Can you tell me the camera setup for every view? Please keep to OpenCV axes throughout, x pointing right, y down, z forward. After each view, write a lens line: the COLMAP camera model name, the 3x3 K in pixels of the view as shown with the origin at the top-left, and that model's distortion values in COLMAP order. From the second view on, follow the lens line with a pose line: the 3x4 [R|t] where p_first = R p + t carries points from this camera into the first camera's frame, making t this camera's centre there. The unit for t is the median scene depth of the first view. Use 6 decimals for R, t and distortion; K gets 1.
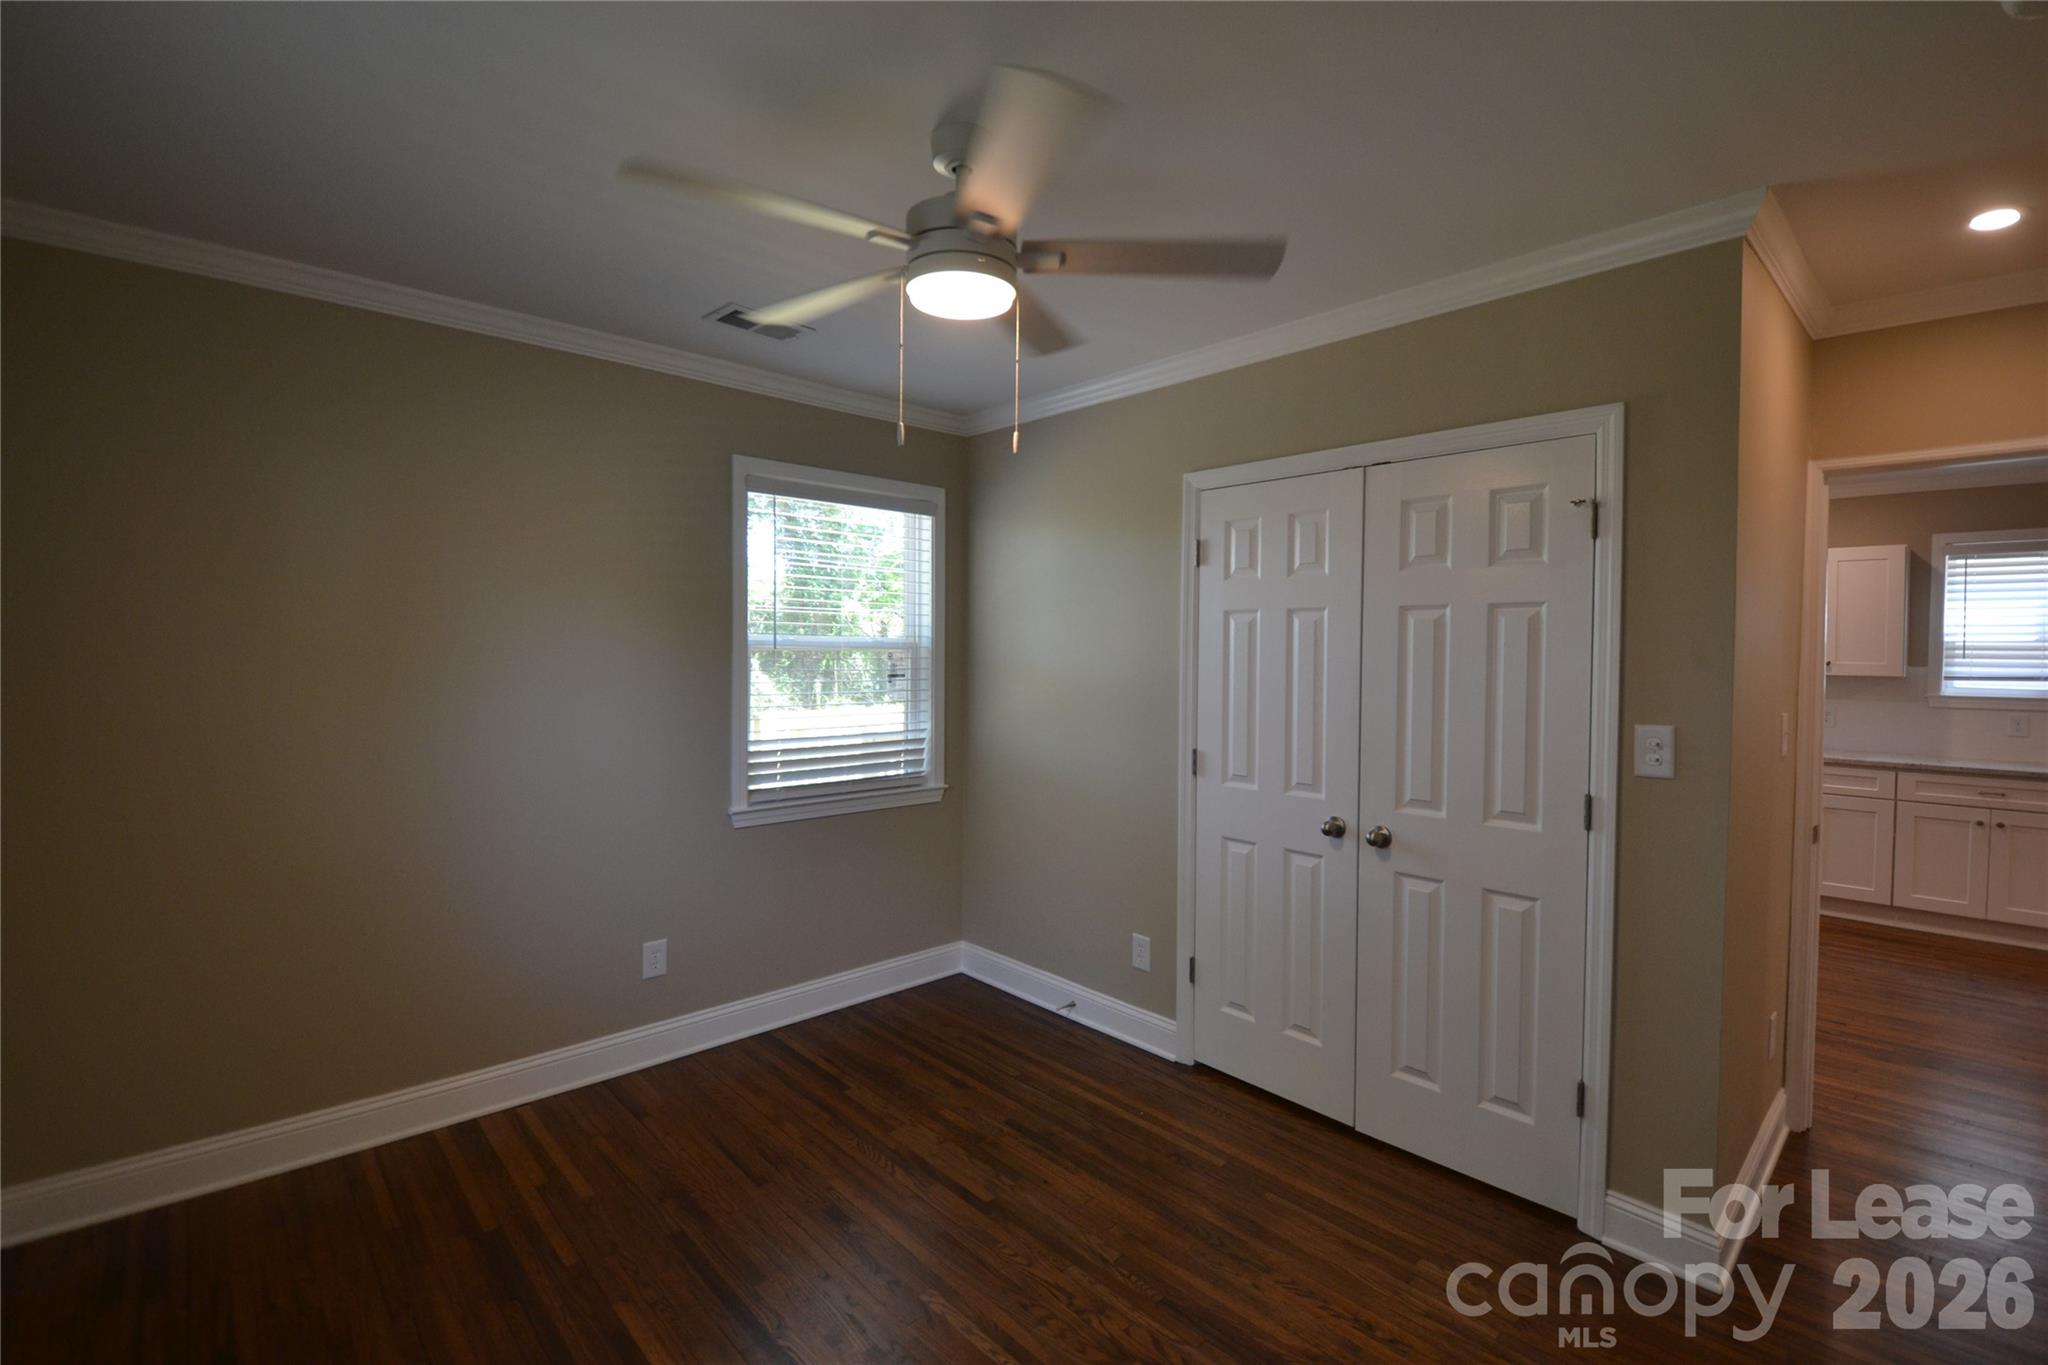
lens RADIAL K [[912.8, 0, 1024.8], [0, 912.8, 666.8], [0, 0, 1]] dist [0.021033, -0.024507]
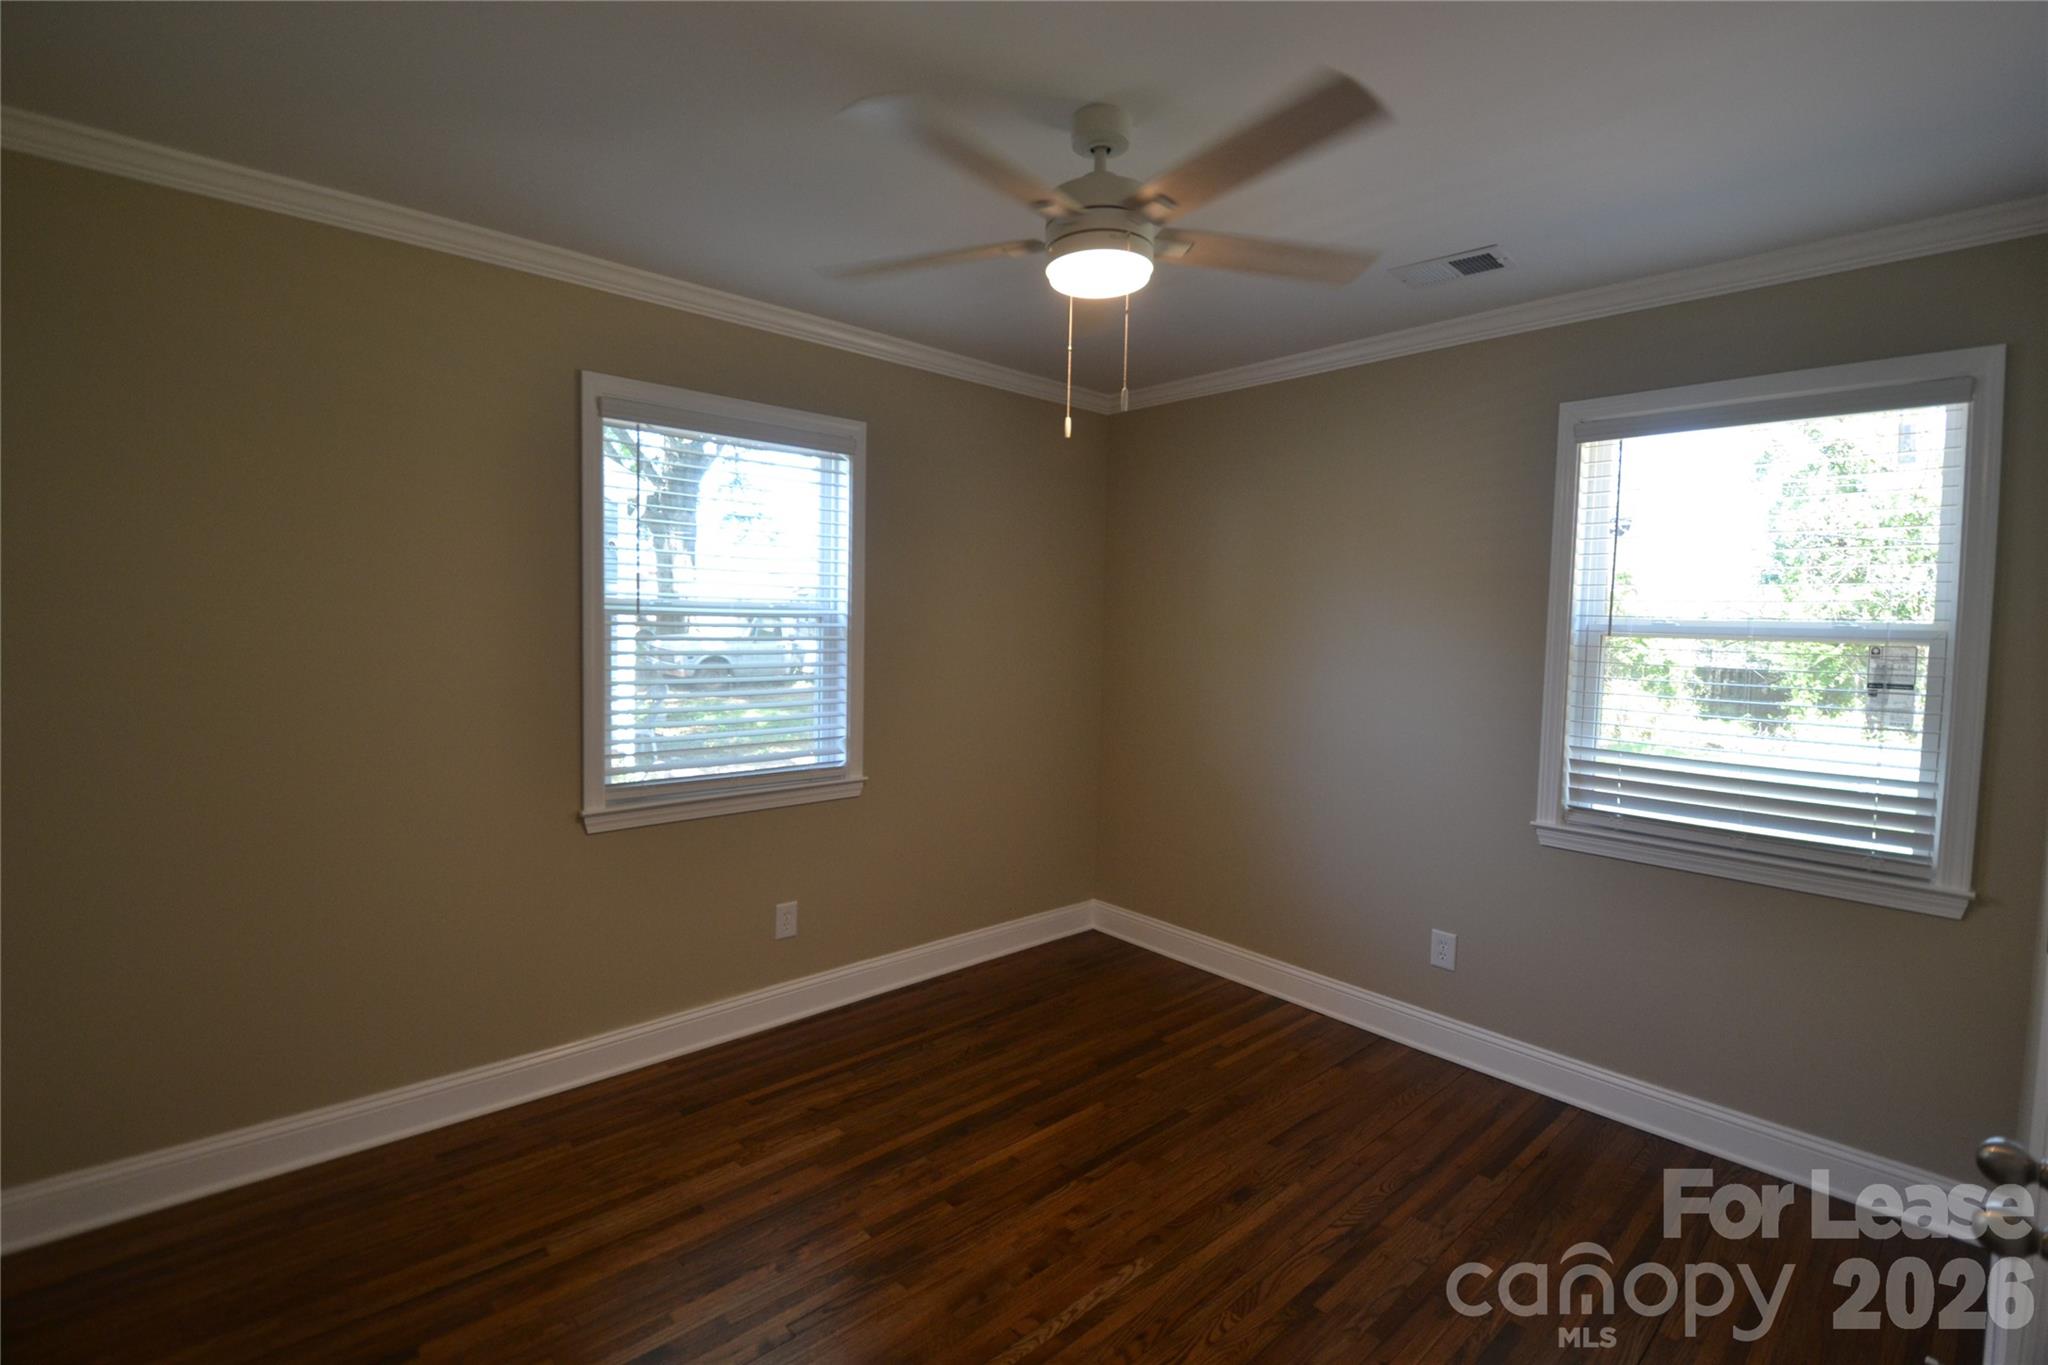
lens RADIAL K [[912.8, 0, 1024.8], [0, 912.8, 666.8], [0, 0, 1]] dist [0.021033, -0.024507]
pose [[-0.005282, 0.039822, -0.999193, 0.641846], [-0.044122, 0.998224, 0.040017, -0.002302], [0.999012, 0.044298, -0.003515, 0.618831]]
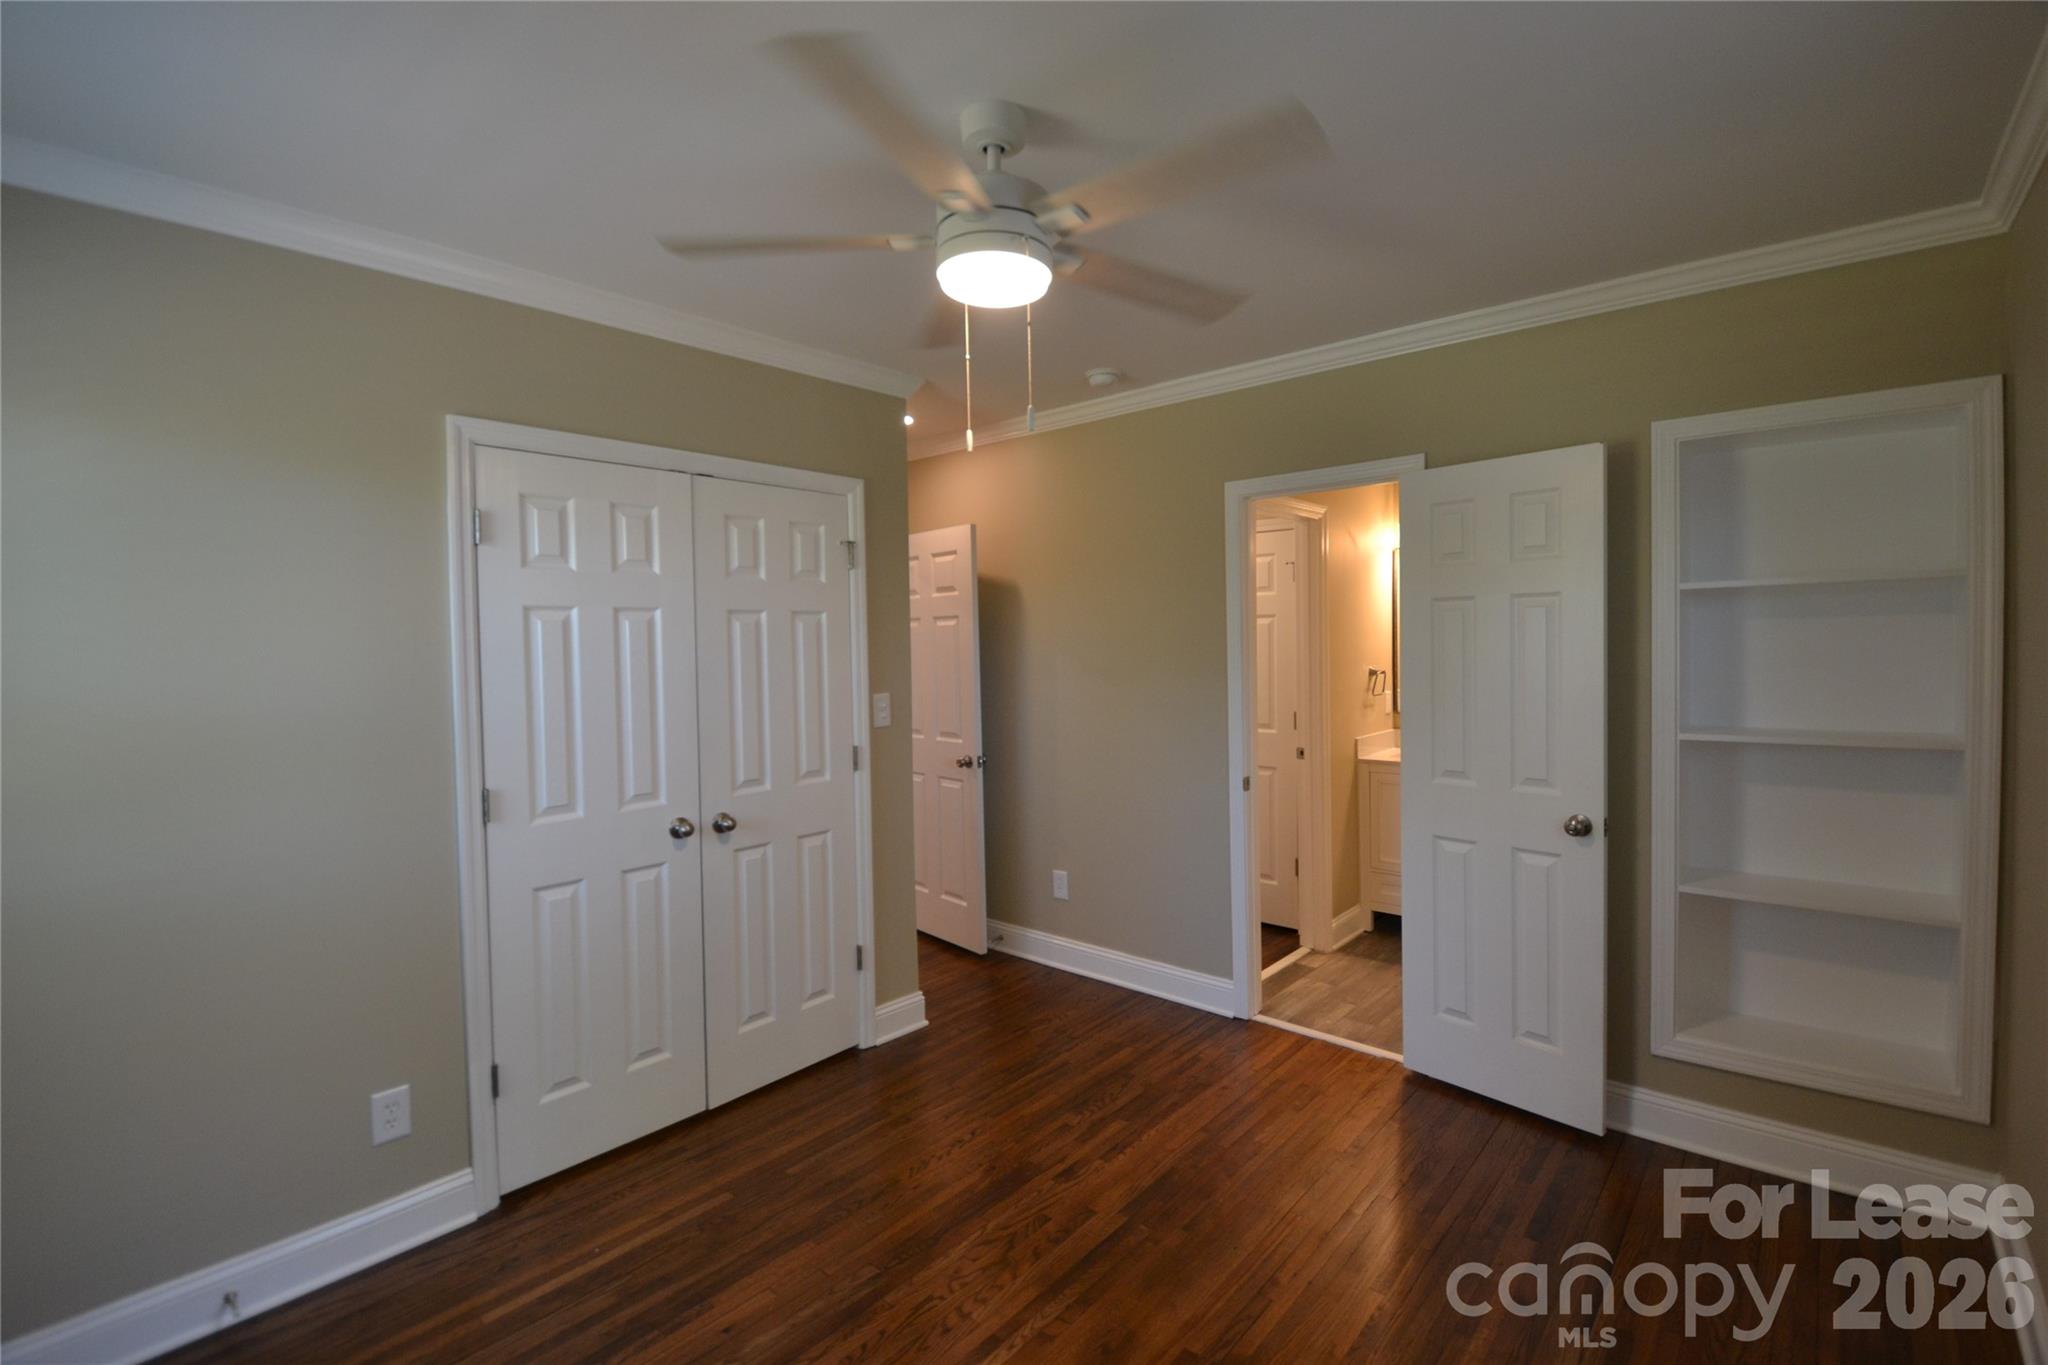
lens RADIAL K [[912.8, 0, 1024.8], [0, 912.8, 666.8], [0, 0, 1]] dist [0.021033, -0.024507]
pose [[-0.103781, -0.034366, 0.994006, -0.681848], [0.036890, 0.998582, 0.038376, -0.025292], [-0.993916, 0.040652, -0.102366, 0.713098]]
